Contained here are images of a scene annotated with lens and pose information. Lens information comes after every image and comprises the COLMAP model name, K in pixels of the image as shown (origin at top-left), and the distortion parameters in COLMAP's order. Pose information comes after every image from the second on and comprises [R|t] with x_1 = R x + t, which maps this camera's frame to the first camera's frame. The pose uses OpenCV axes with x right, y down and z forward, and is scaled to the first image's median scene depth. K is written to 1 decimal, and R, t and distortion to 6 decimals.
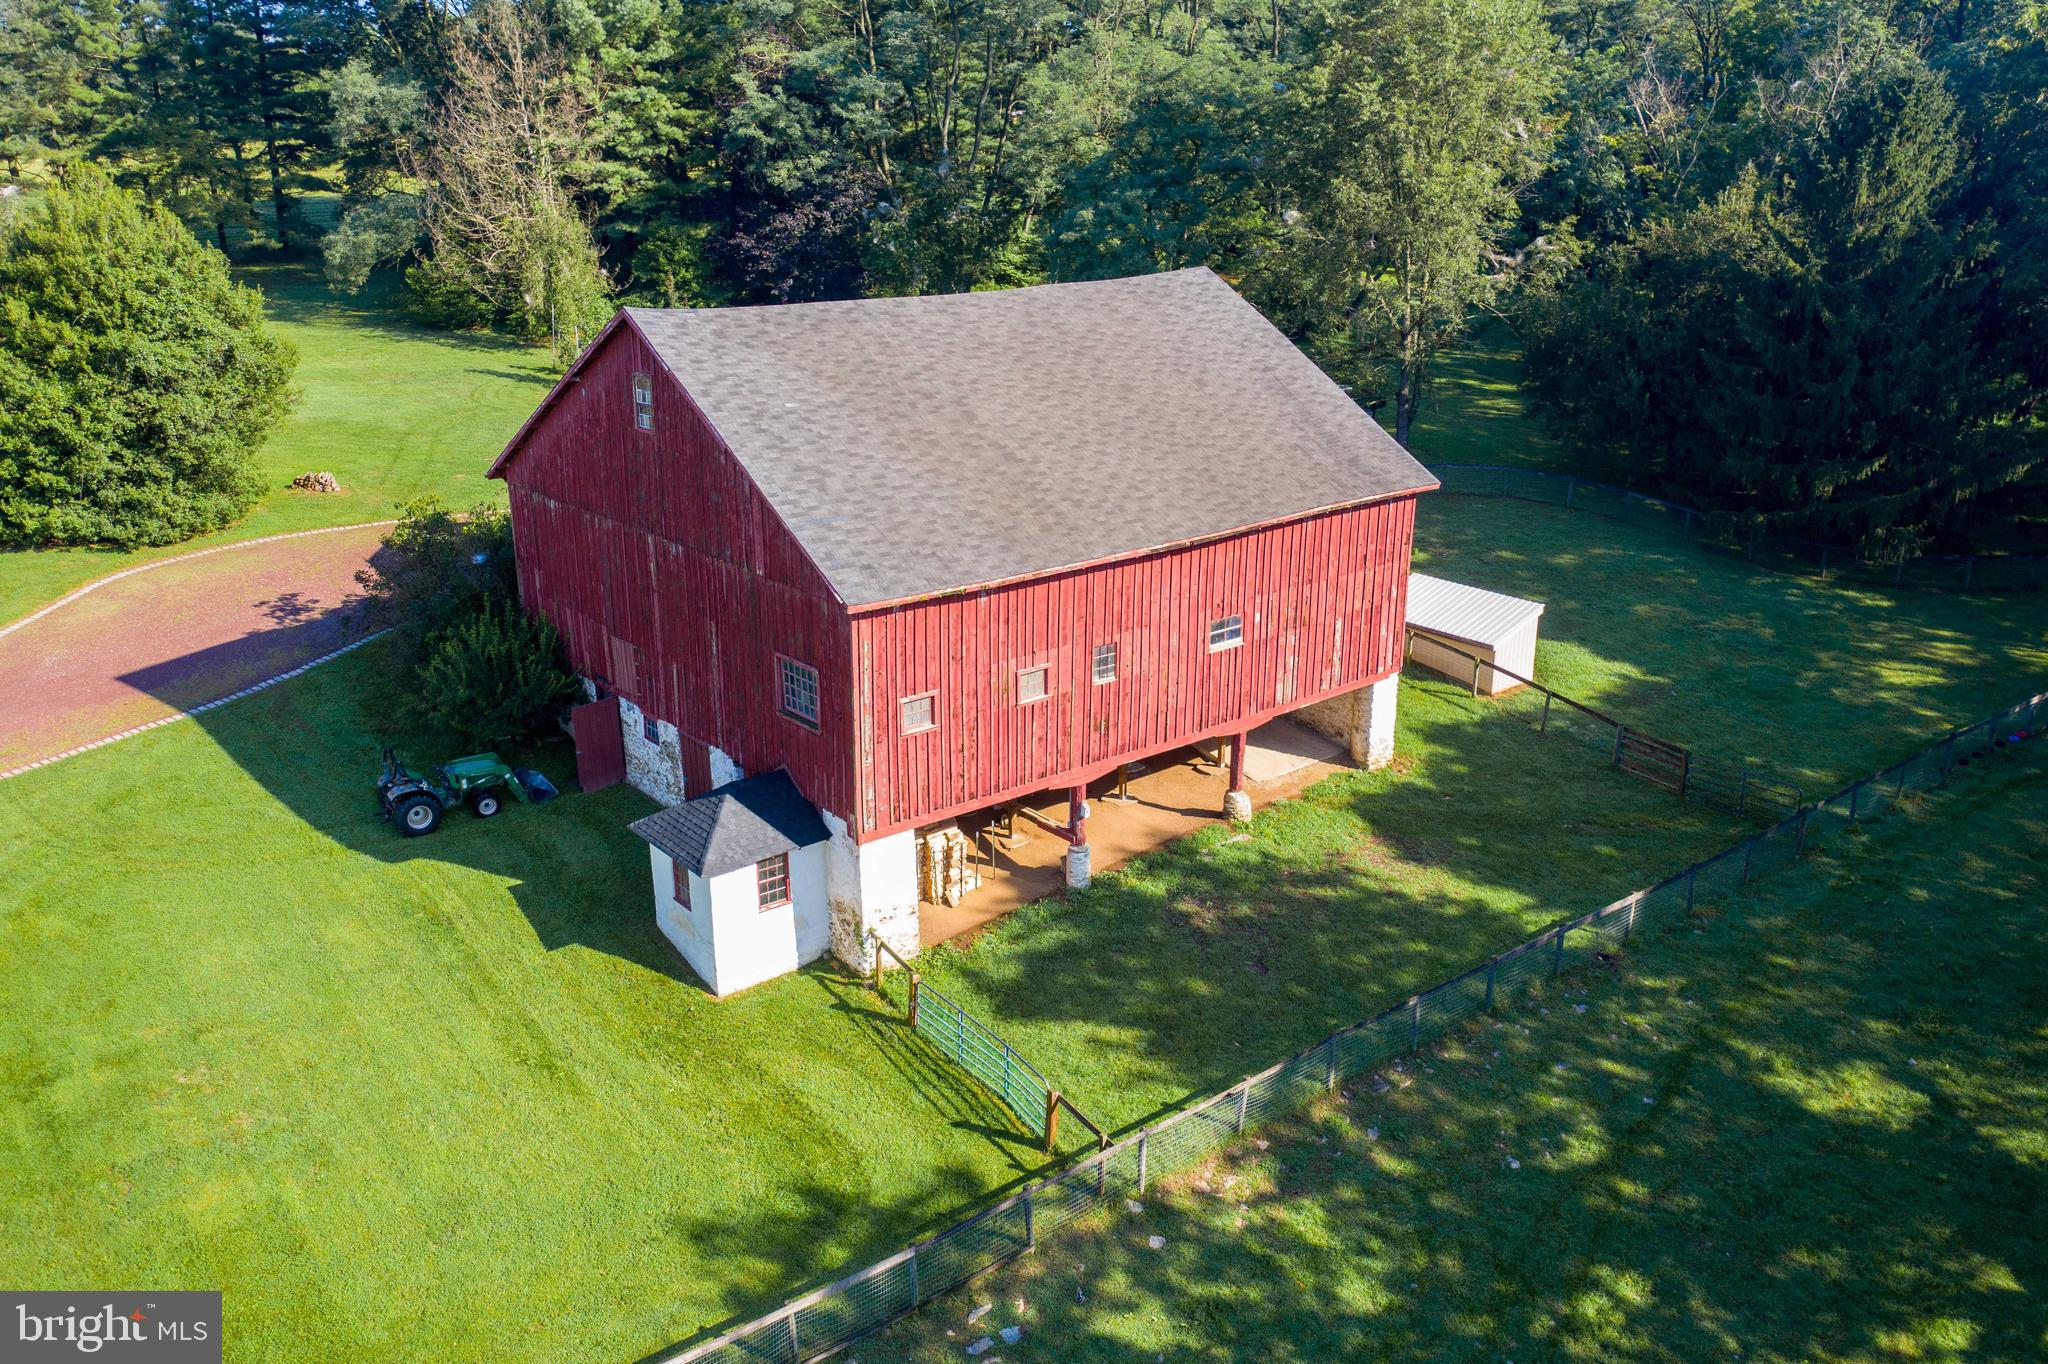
lens RADIAL K [[1634.3, 0, 1019.3], [0, 1634.3, 697.2], [0, 0, 1]] dist [-0.011205, 0.028149]
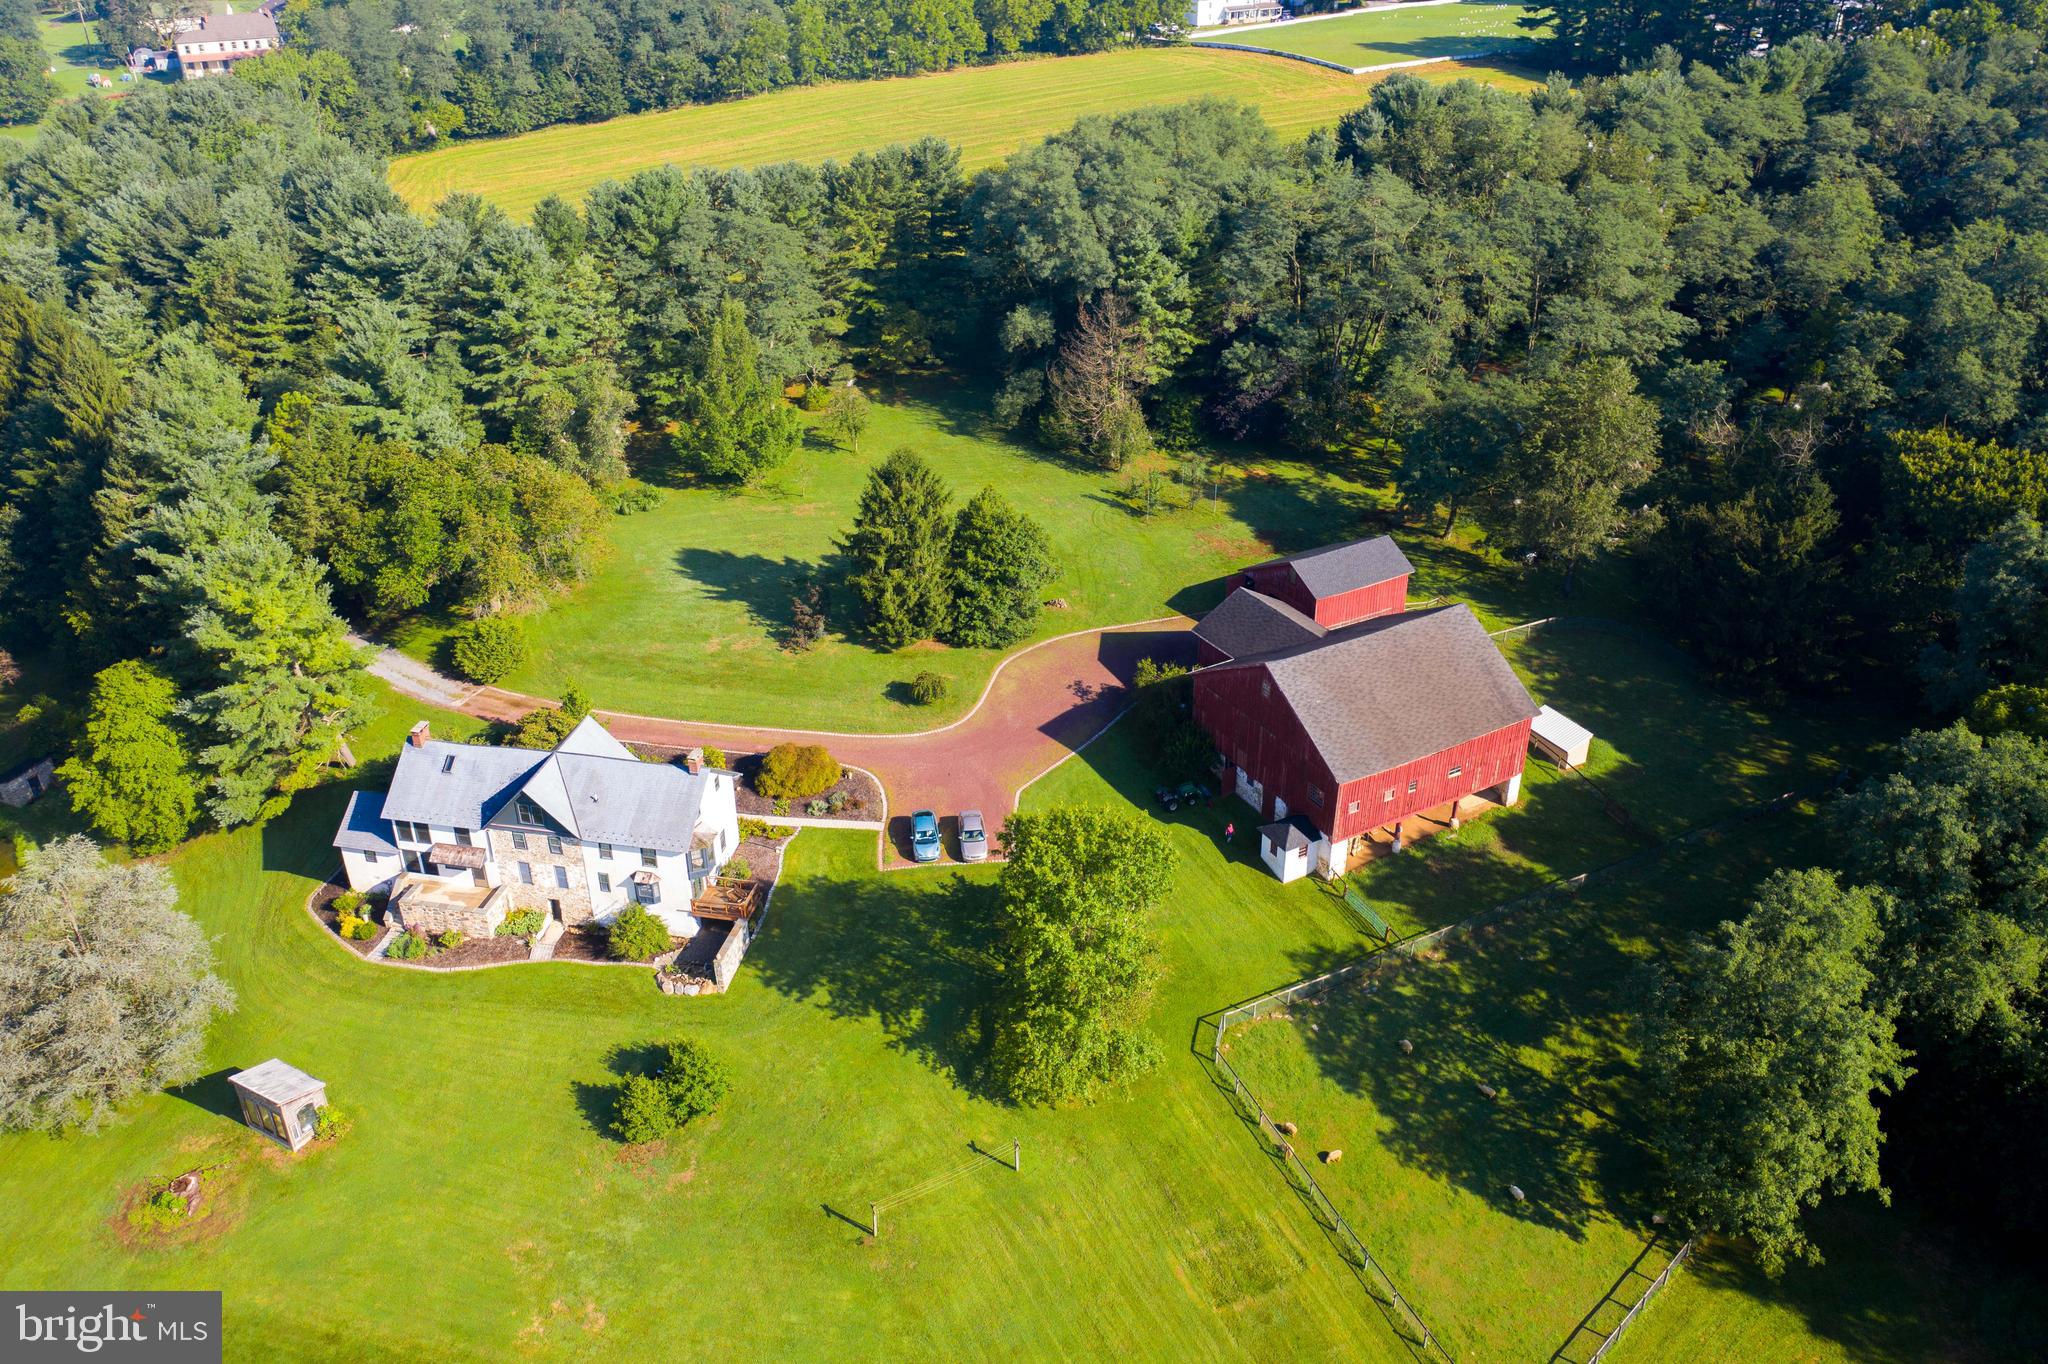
lens RADIAL K [[1634.3, 0, 1019.3], [0, 1634.3, 697.2], [0, 0, 1]] dist [-0.011205, 0.028149]
pose [[0.986482, 0.081072, -0.142413, -0.198945], [-0.051795, 0.978752, 0.198397, -0.596014], [0.155471, -0.188338, 0.969720, -1.622707]]
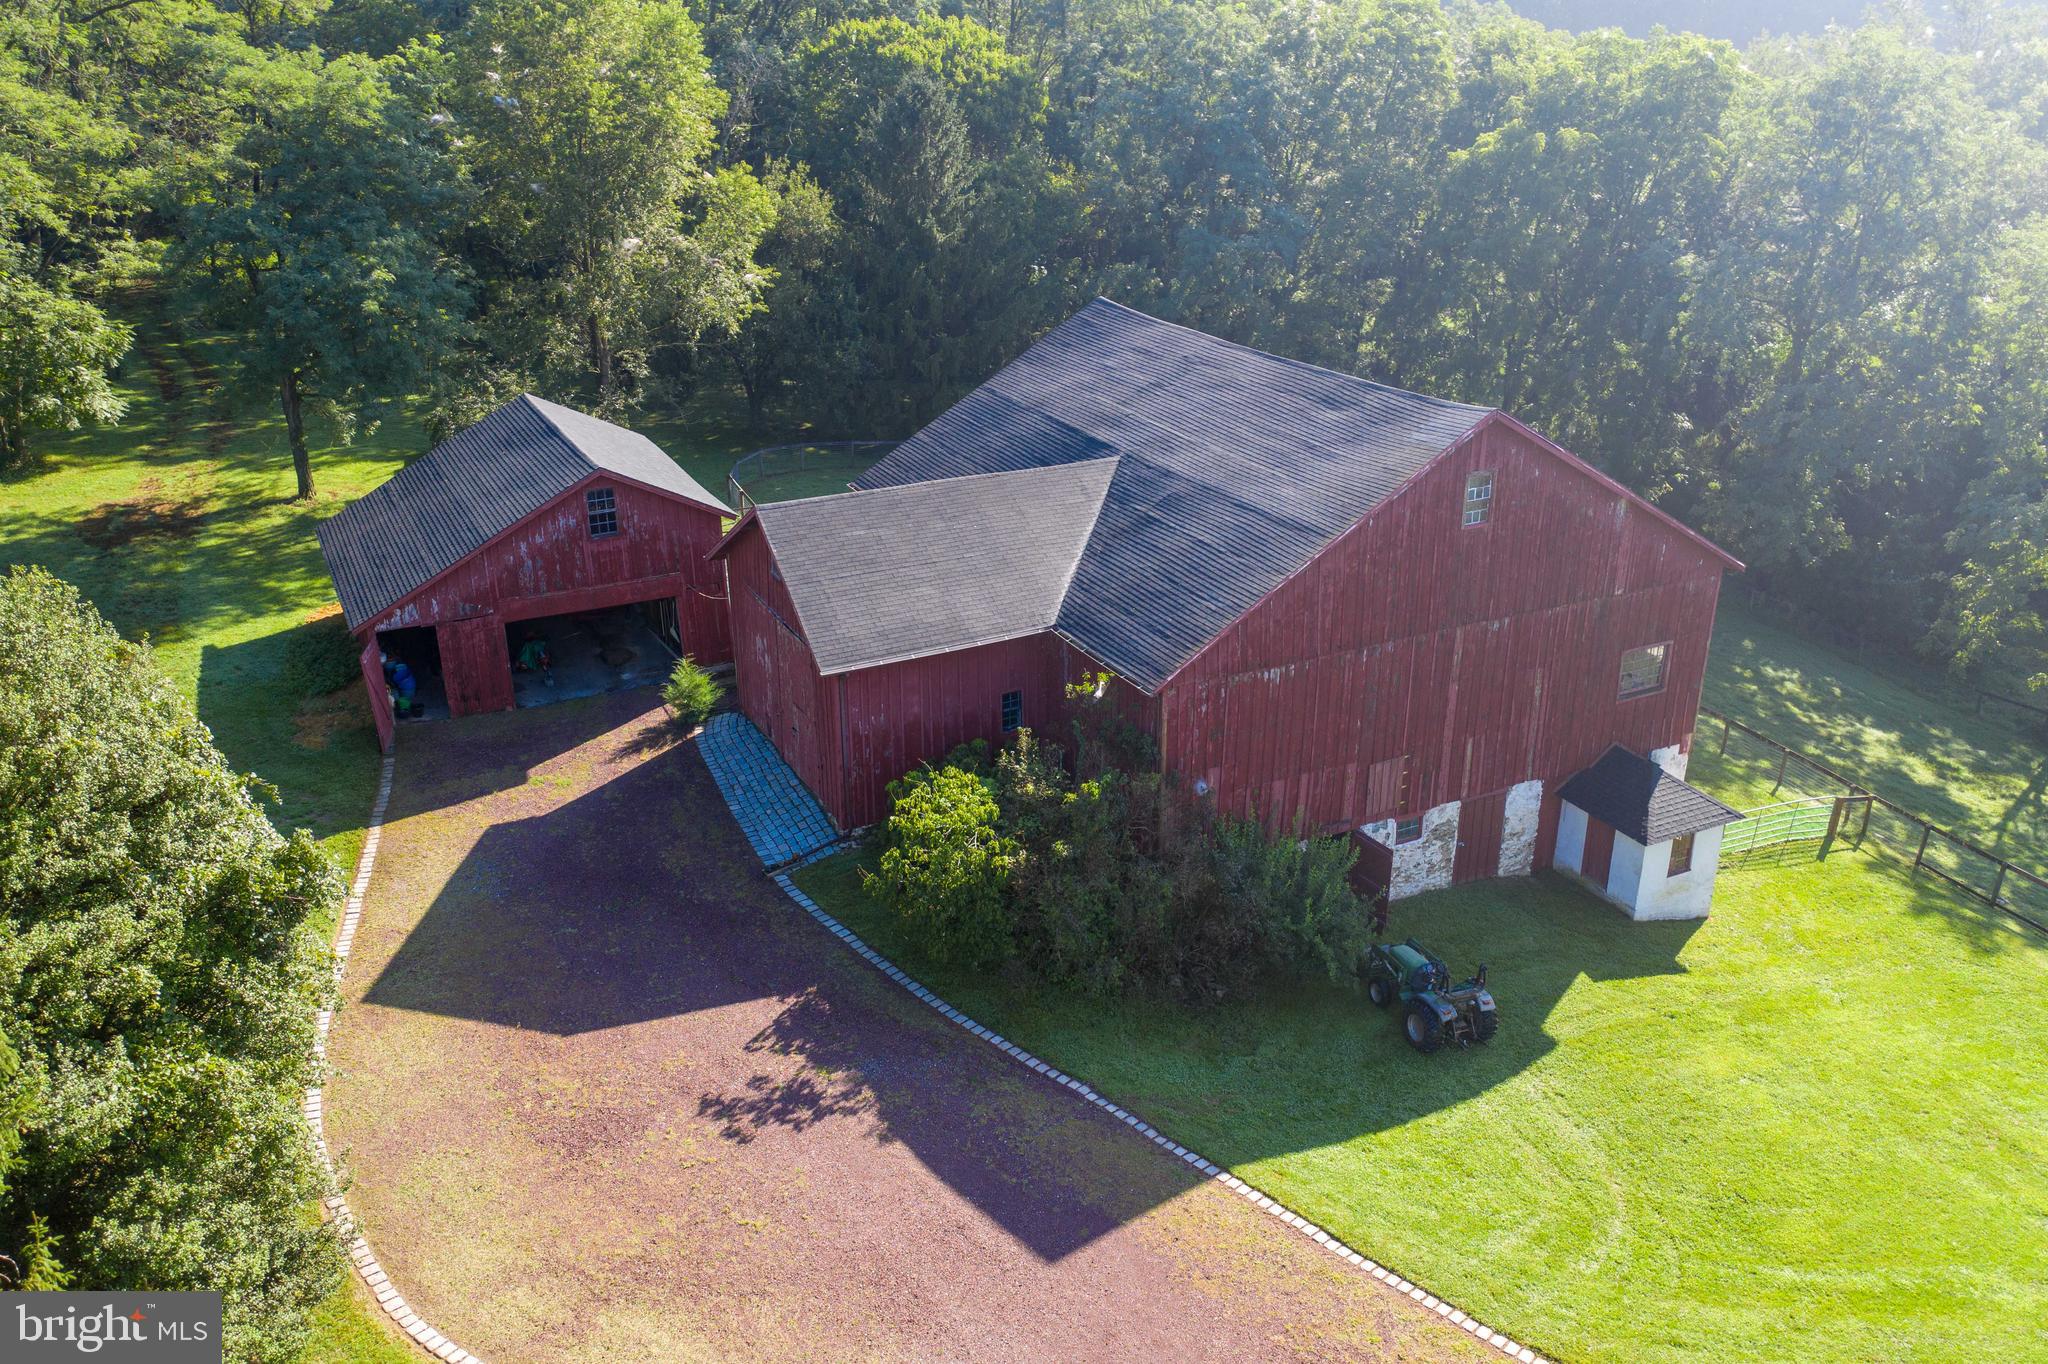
lens RADIAL K [[1634.3, 0, 1019.3], [0, 1634.3, 697.2], [0, 0, 1]] dist [-0.011205, 0.028149]
pose [[0.216717, -0.369968, 0.903415, -0.994053], [0.317726, 0.901754, 0.293070, -0.364348], [-0.923084, 0.223525, 0.312974, 0.772233]]
